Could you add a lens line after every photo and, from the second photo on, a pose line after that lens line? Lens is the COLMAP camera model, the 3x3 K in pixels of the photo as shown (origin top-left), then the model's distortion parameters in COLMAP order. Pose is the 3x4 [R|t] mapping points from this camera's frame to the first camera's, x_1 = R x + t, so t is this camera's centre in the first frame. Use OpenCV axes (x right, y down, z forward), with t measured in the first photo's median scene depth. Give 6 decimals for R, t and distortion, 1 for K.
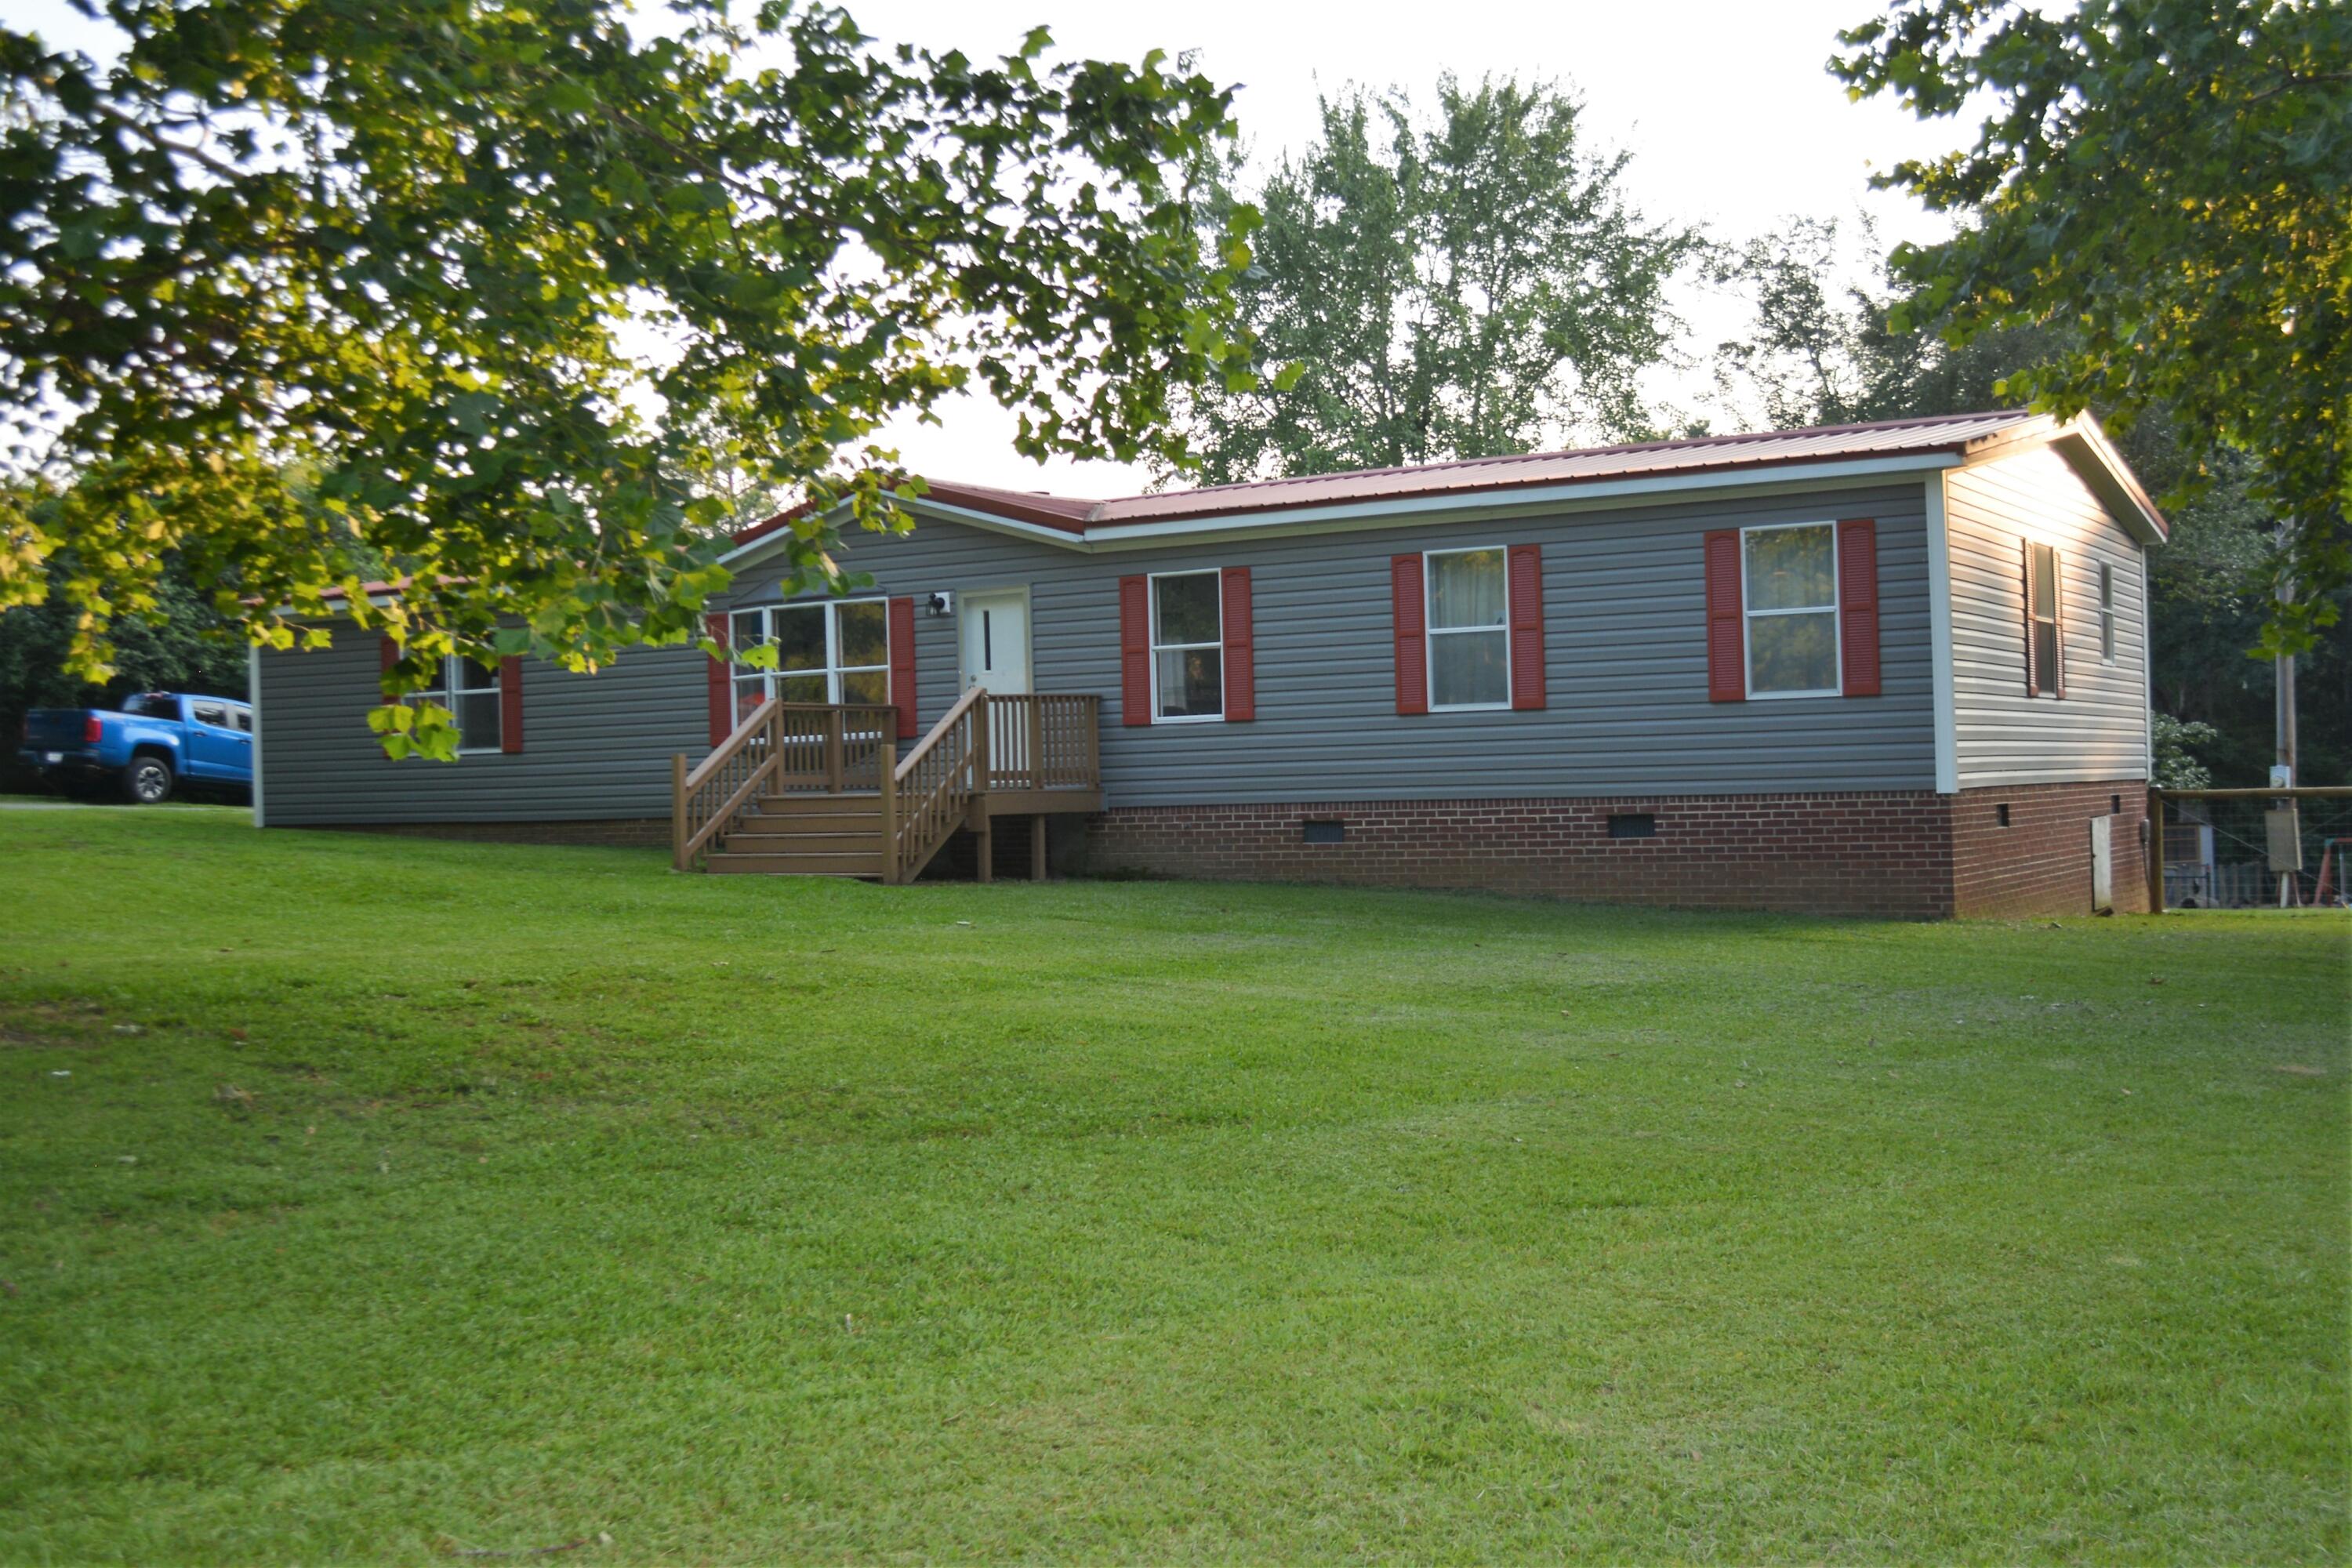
lens RADIAL K [[2359.0, 0, 1253.6], [0, 2359.0, 811.9], [0, 0, 1]] dist [-0.060123, 0.000000]
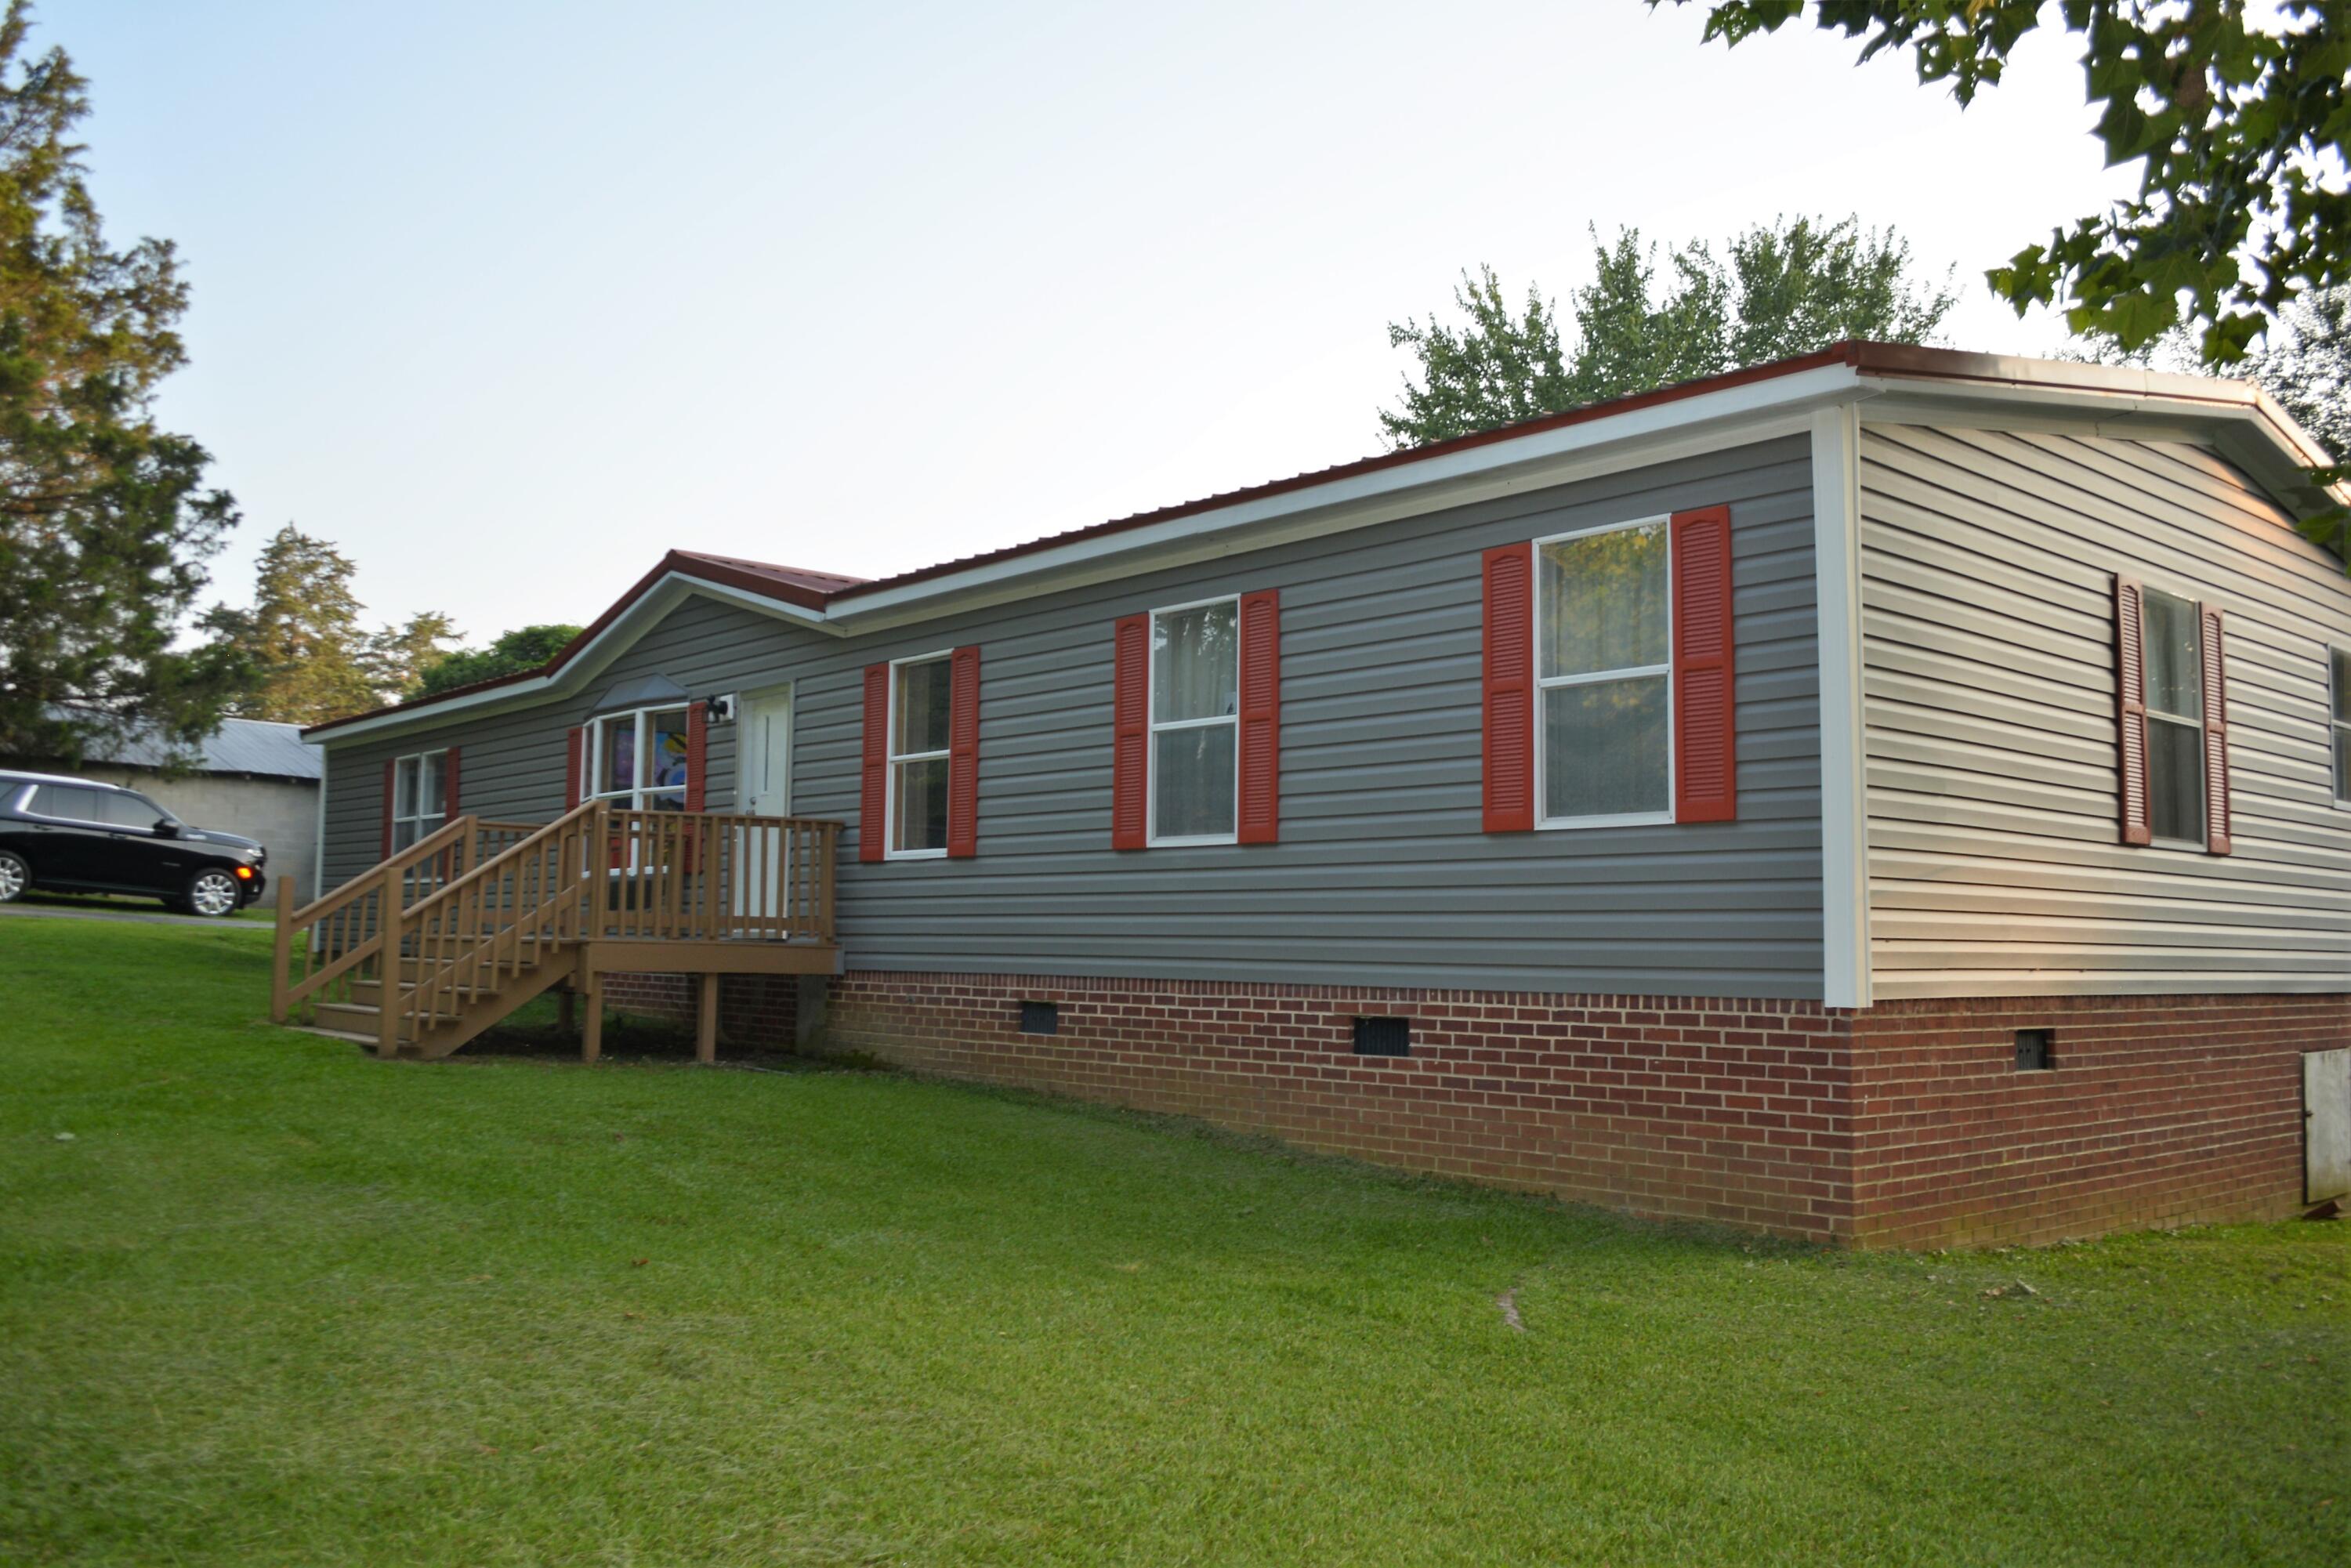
lens RADIAL K [[1900.6, 0, 1233.4], [0, 1900.6, 800.4], [0, 0, 1]] dist [-0.076649, 0.009238]
pose [[0.953145, 0.016872, -0.302043, 0.289451], [-0.044128, 0.995518, -0.083644, -0.012799], [0.299278, 0.093053, 0.949618, 0.548275]]
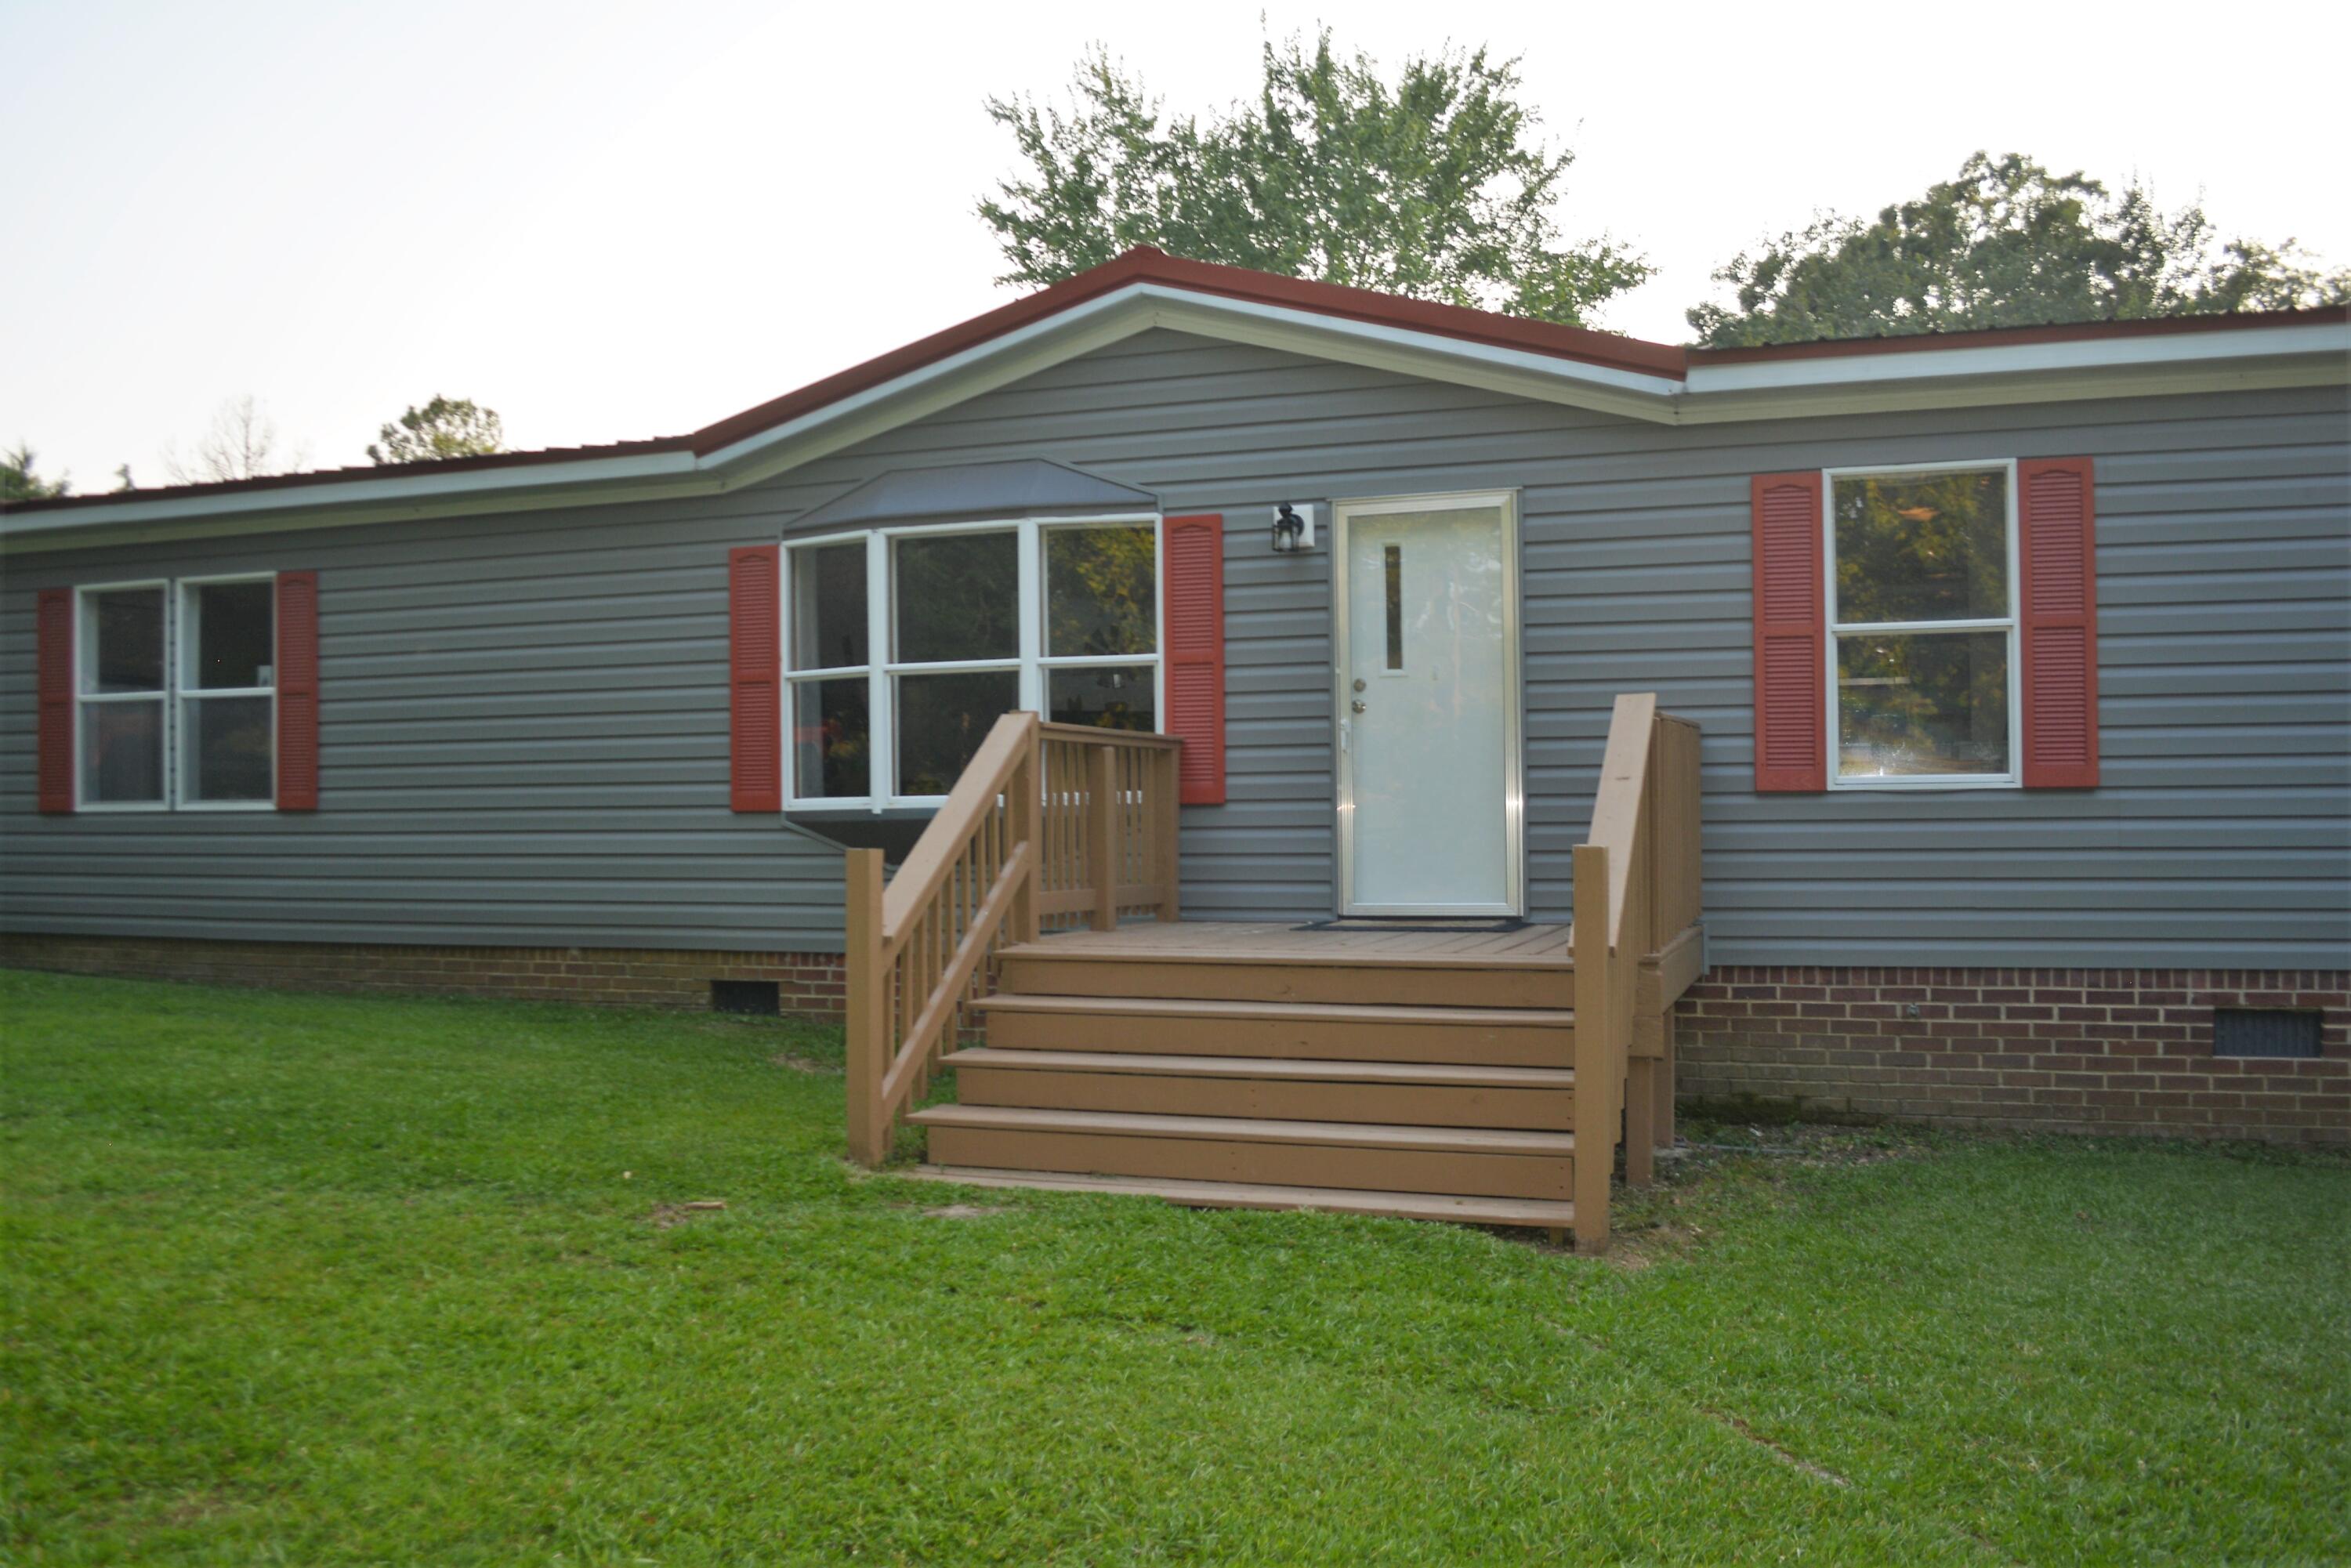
lens RADIAL K [[1900.6, 0, 1191.5], [0, 1900.6, 806.2], [0, 0, 1]] dist [-0.076649, 0.009238]
pose [[0.981362, 0.018540, 0.191274, -0.283576], [-0.014980, 0.999687, -0.020038, -0.029439], [-0.191585, 0.016799, 0.981332, 0.782911]]
